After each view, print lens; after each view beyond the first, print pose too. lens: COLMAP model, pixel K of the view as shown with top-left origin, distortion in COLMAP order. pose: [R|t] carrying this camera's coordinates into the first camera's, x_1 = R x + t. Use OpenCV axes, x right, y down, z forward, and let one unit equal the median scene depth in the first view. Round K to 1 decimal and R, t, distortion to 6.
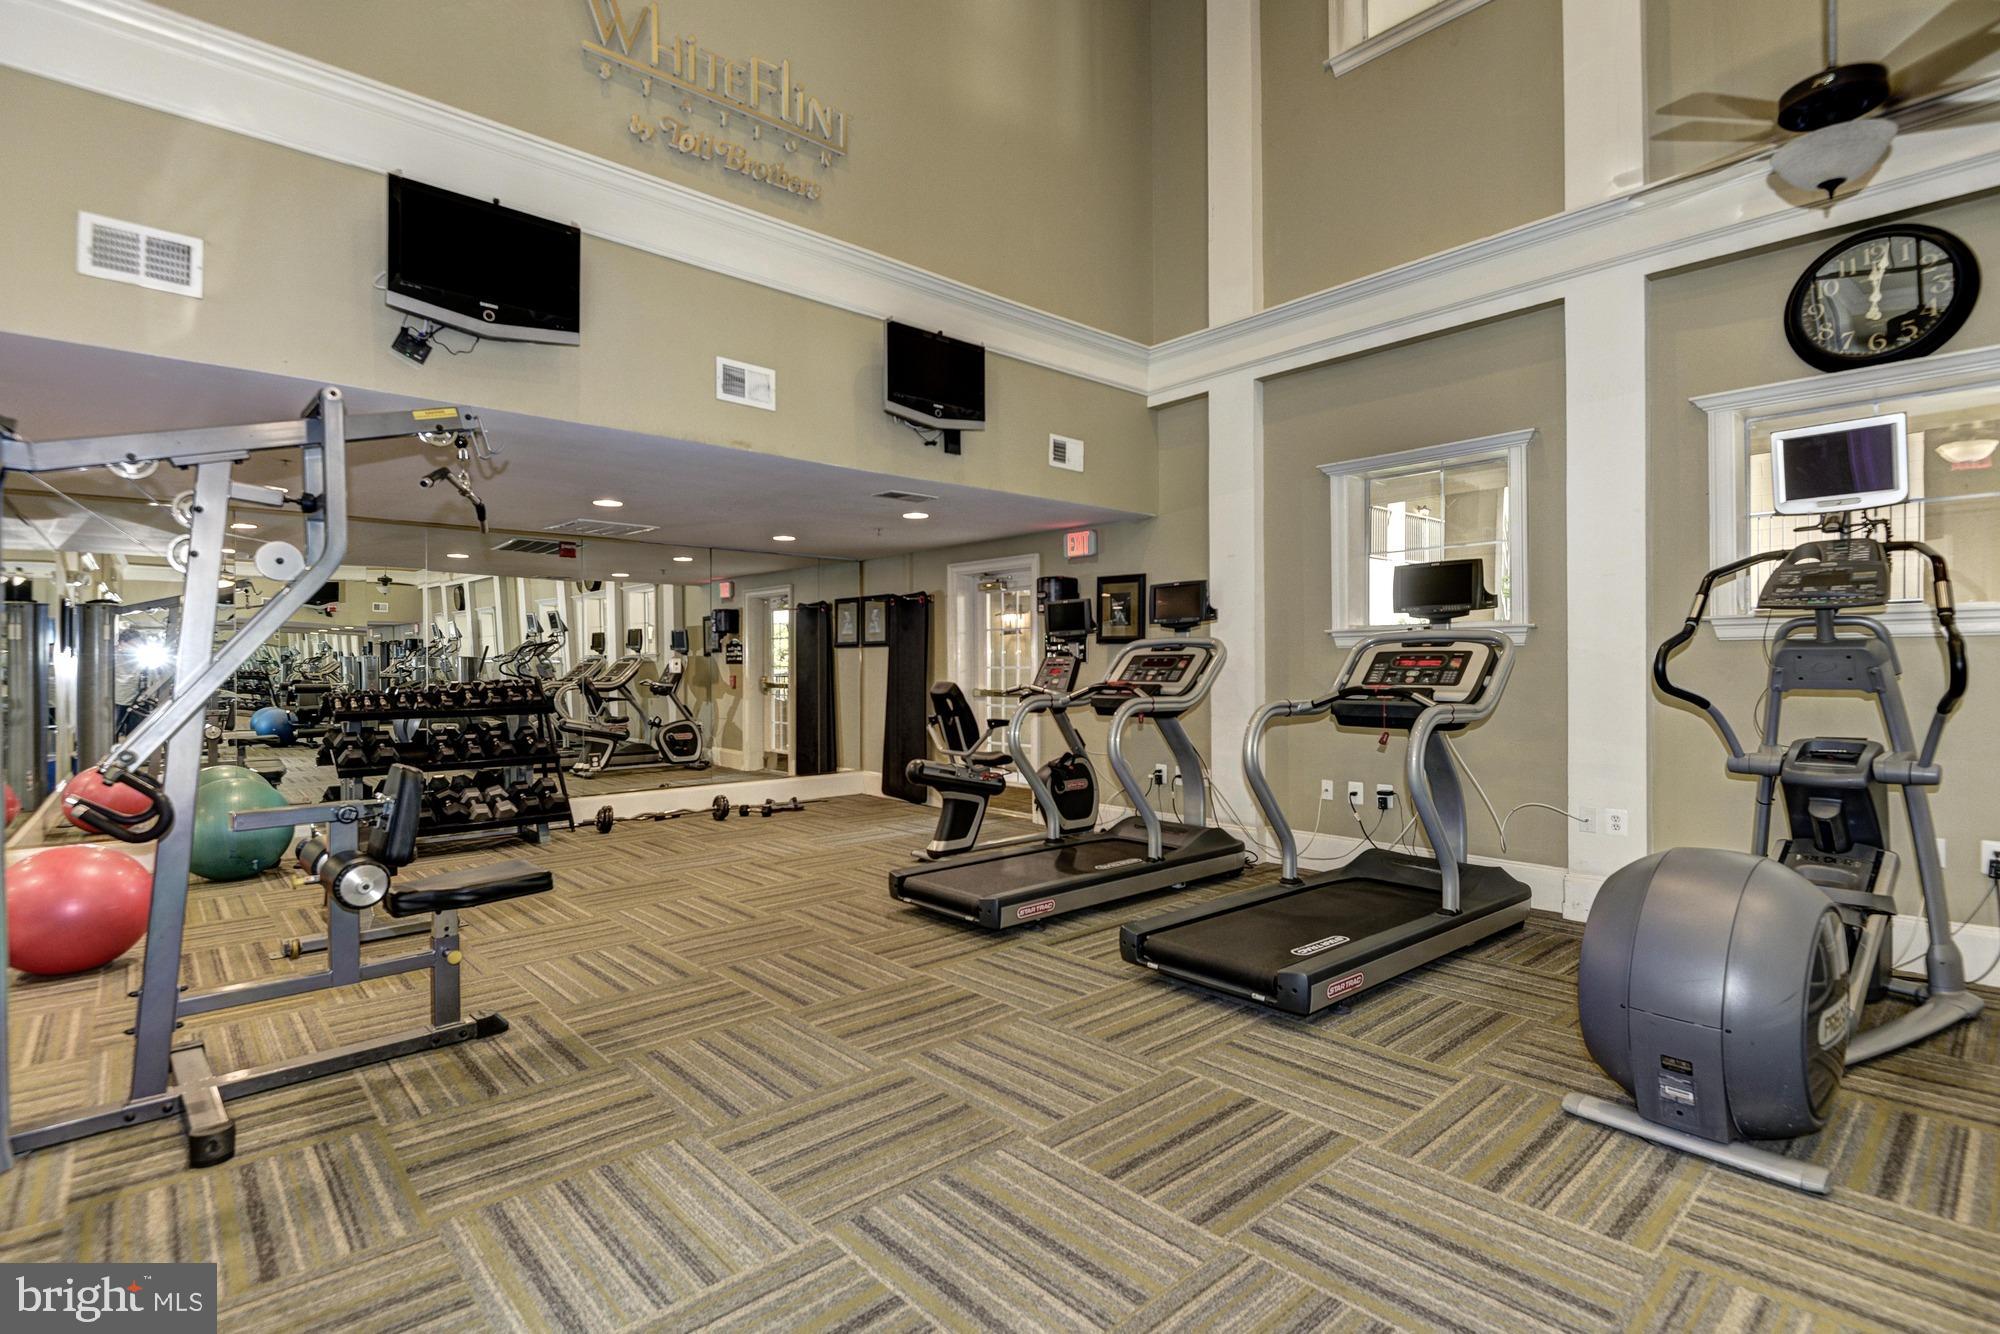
lens RADIAL K [[931.8, 0, 967.5], [0, 931.8, 661.1], [0, 0, 1]] dist [-0.001975, -0.001594]
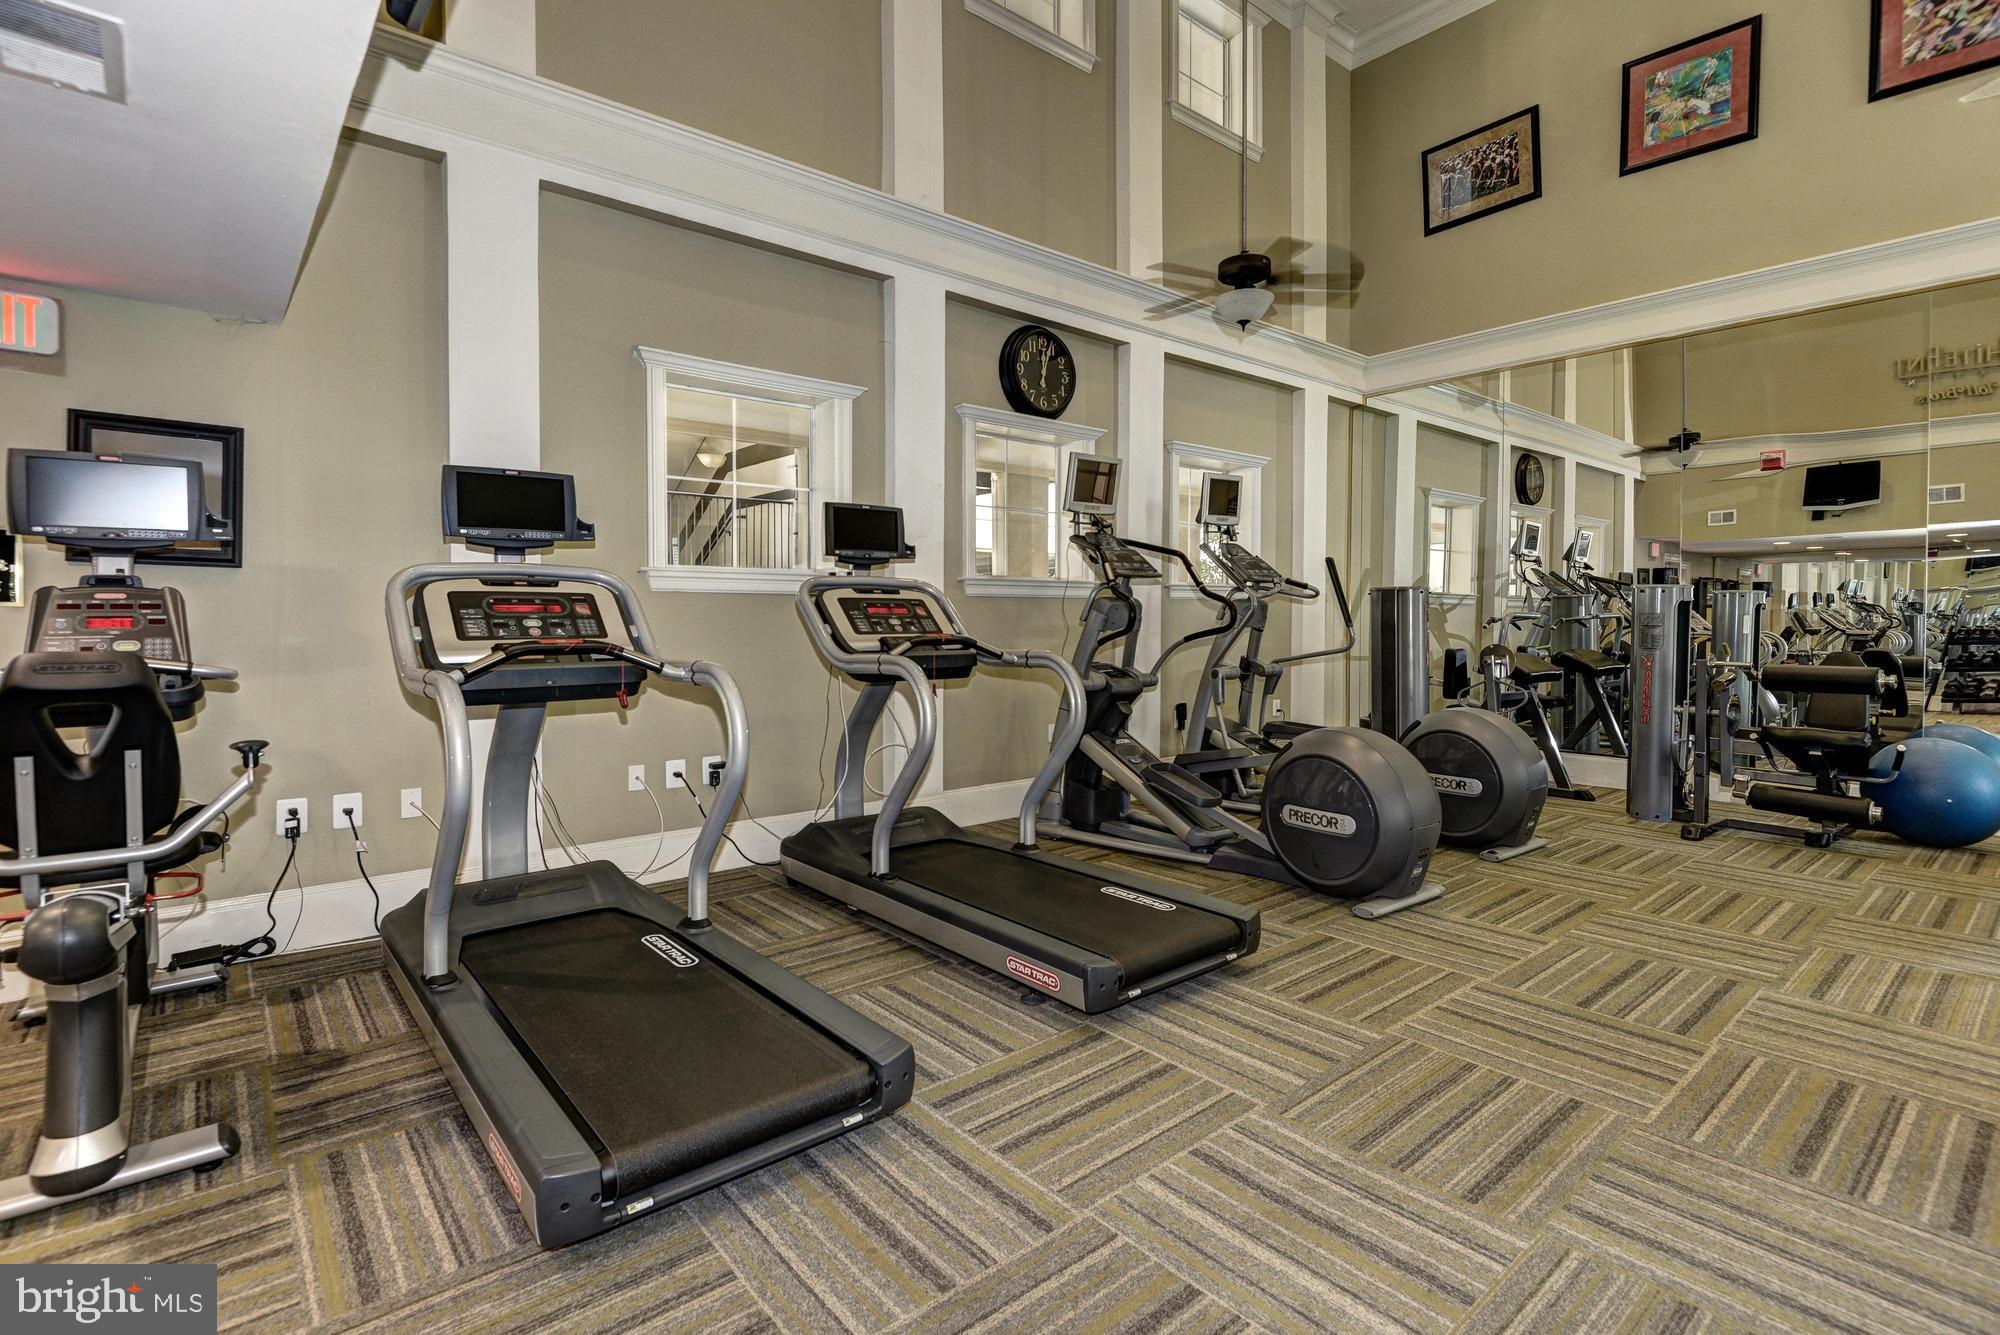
lens RADIAL K [[931.8, 0, 967.5], [0, 931.8, 661.6], [0, 0, 1]] dist [-0.001975, -0.001594]
pose [[0.027277, -0.049754, 0.998389, -0.752508], [-0.008579, 0.998712, 0.050005, 0.003420], [-0.999591, -0.009929, 0.026815, 1.436487]]
